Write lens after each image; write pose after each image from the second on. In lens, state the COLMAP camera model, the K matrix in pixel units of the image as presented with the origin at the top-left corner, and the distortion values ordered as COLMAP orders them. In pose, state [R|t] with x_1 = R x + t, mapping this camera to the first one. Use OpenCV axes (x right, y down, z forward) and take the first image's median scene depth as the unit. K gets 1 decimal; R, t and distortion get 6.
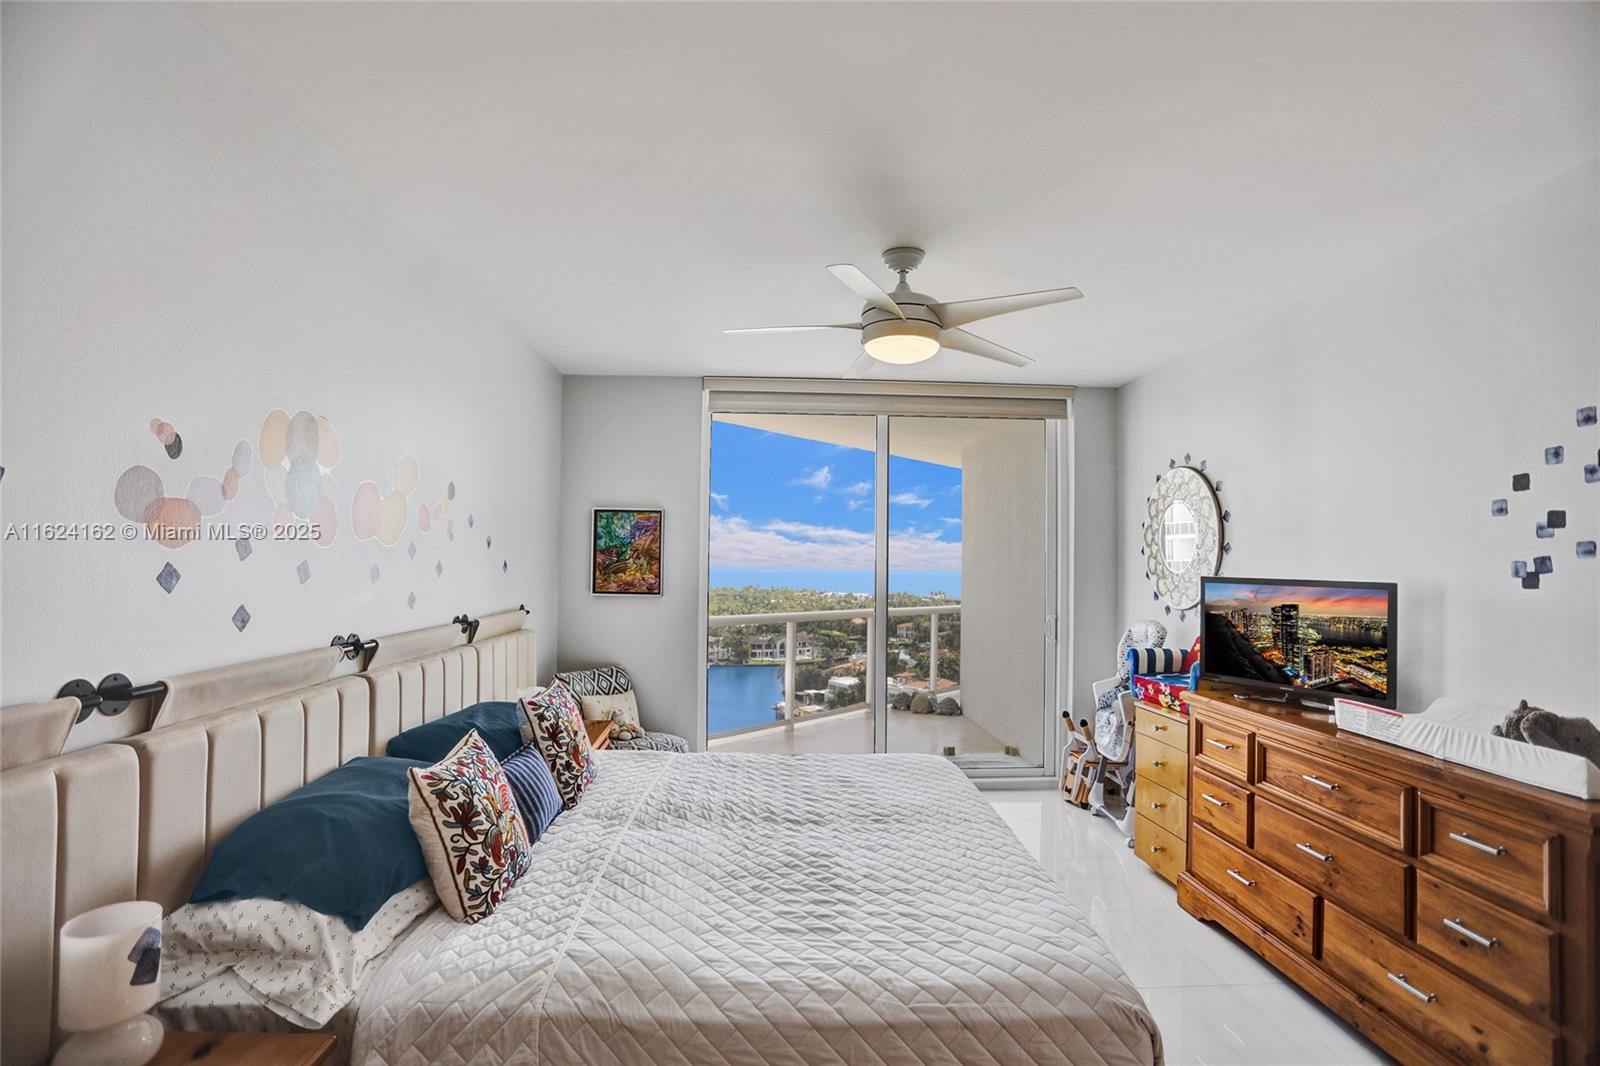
lens RADIAL K [[748.5, 0, 772.5], [0, 748.5, 549.1], [0, 0, 1]] dist [-0.081412, 0.031093]
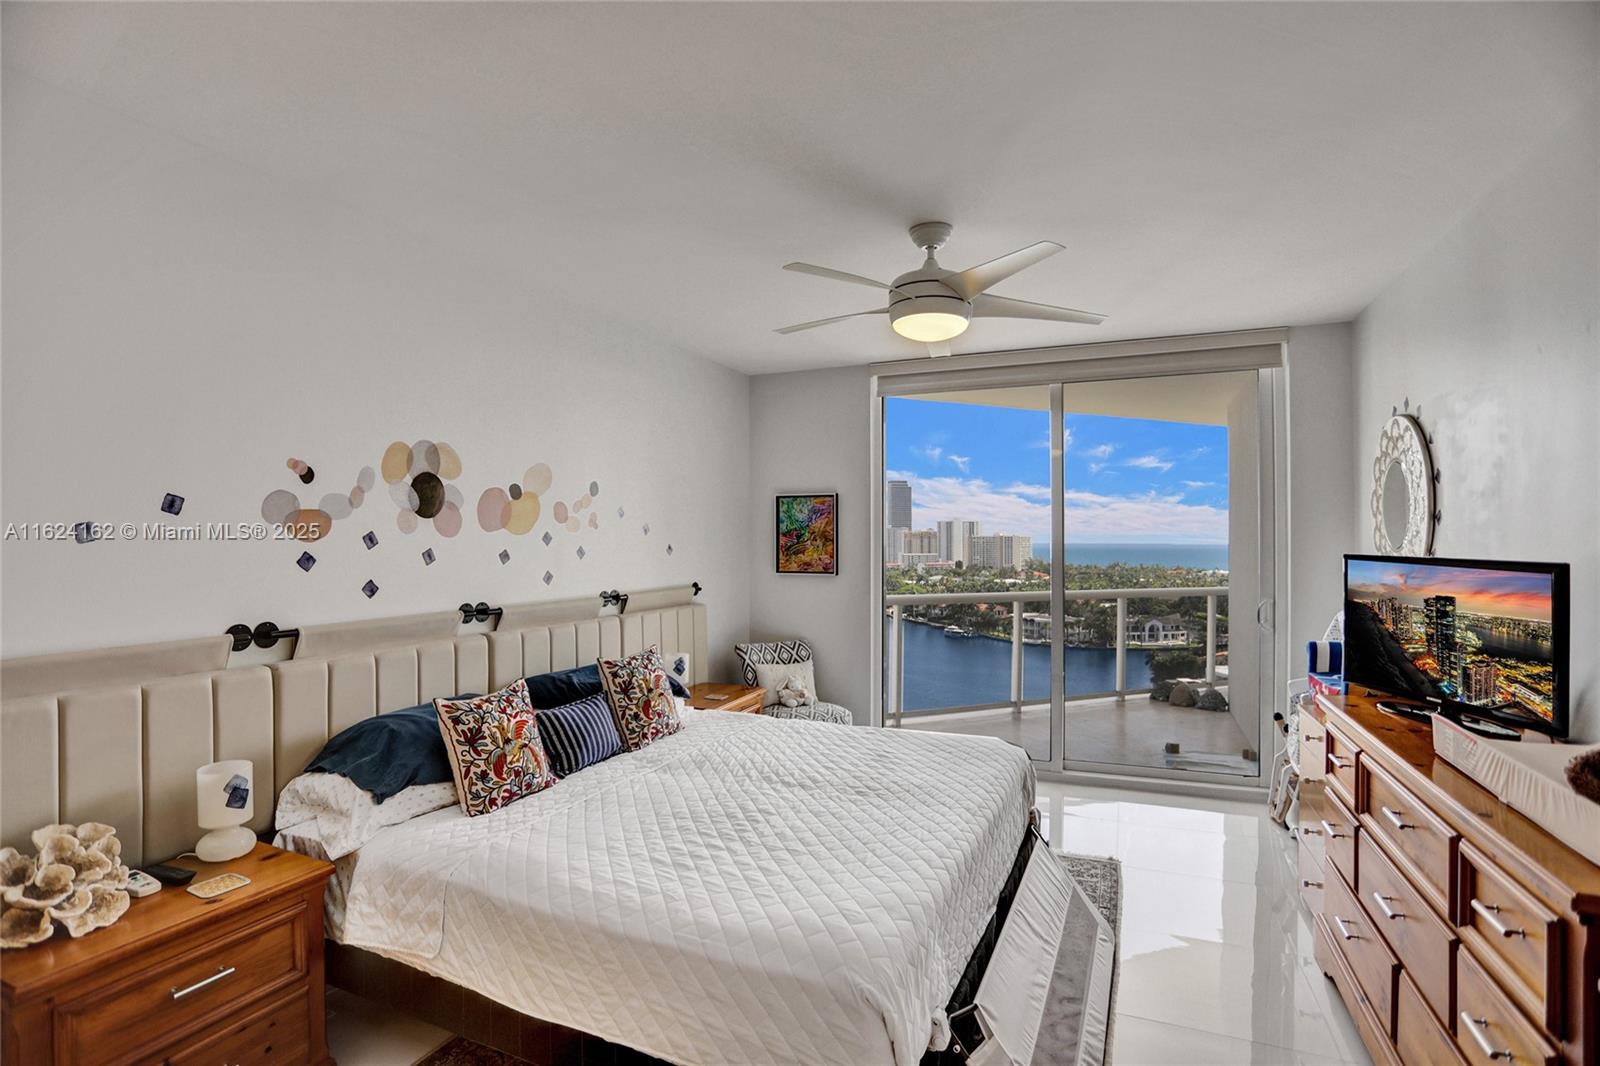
lens RADIAL K [[760.4, 0, 799.6], [0, 760.4, 552.5], [0, 0, 1]] dist [-0.036702, 0.007721]
pose [[0.894521, -0.003014, -0.447016, 0.514112], [0.018411, 0.999377, 0.030105, -0.005633], [0.446647, -0.035160, 0.894019, 0.025624]]
